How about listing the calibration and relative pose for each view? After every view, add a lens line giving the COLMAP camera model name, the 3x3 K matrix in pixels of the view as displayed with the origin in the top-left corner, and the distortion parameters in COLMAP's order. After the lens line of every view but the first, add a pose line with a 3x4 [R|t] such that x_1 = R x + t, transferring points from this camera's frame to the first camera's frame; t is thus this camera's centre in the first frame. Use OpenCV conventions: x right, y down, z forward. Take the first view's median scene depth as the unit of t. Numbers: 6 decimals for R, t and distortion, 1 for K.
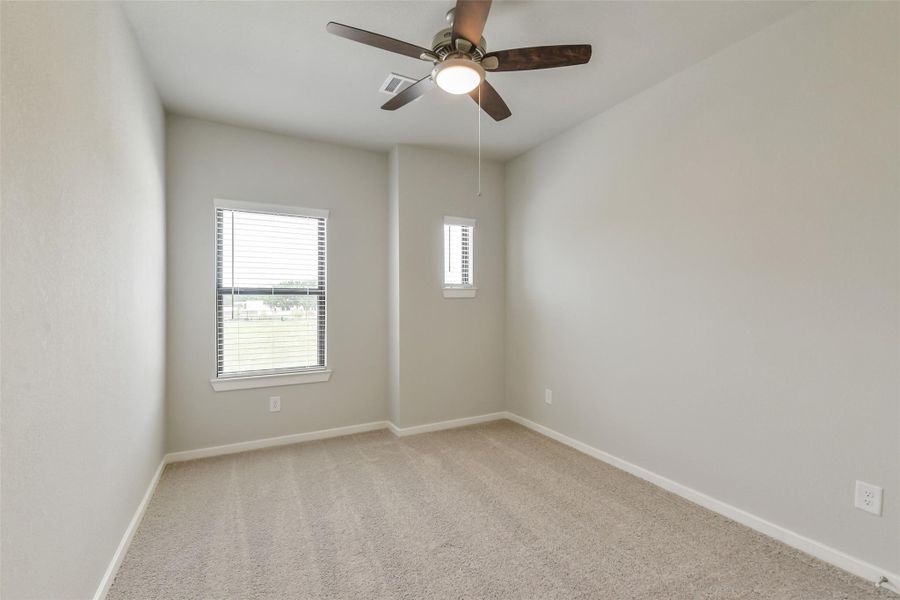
lens RADIAL K [[392.4, 0, 445.4], [0, 392.4, 300.2], [0, 0, 1]] dist [0.002437, -0.002359]
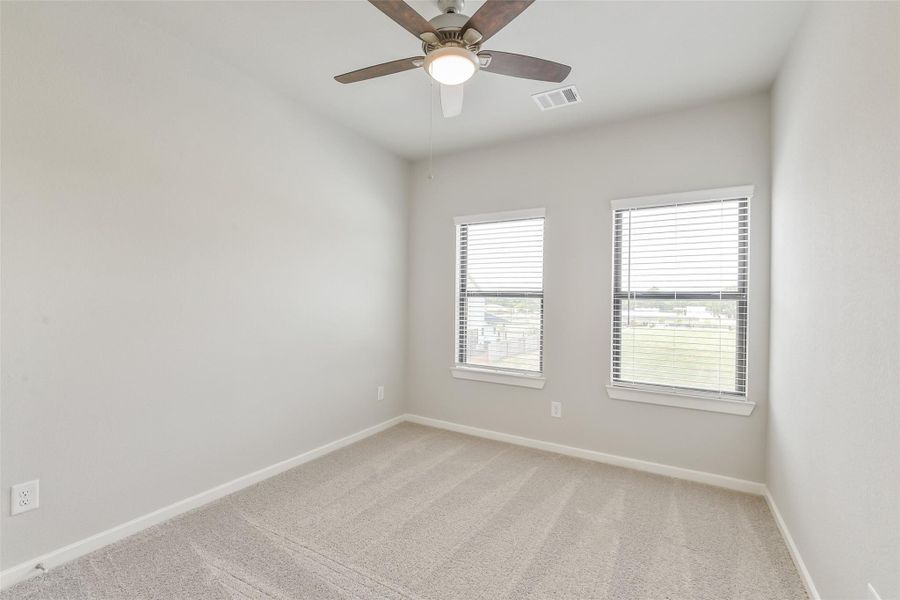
lens RADIAL K [[454.3, 0, 445.9], [0, 454.3, 300.2], [0, 0, 1]] dist [-0.013233, -0.000751]
pose [[0.465349, 0.004216, -0.885117, 0.212499], [-0.016007, 0.999865, -0.003653, -0.000021], [0.884983, 0.015868, 0.465354, 0.109559]]
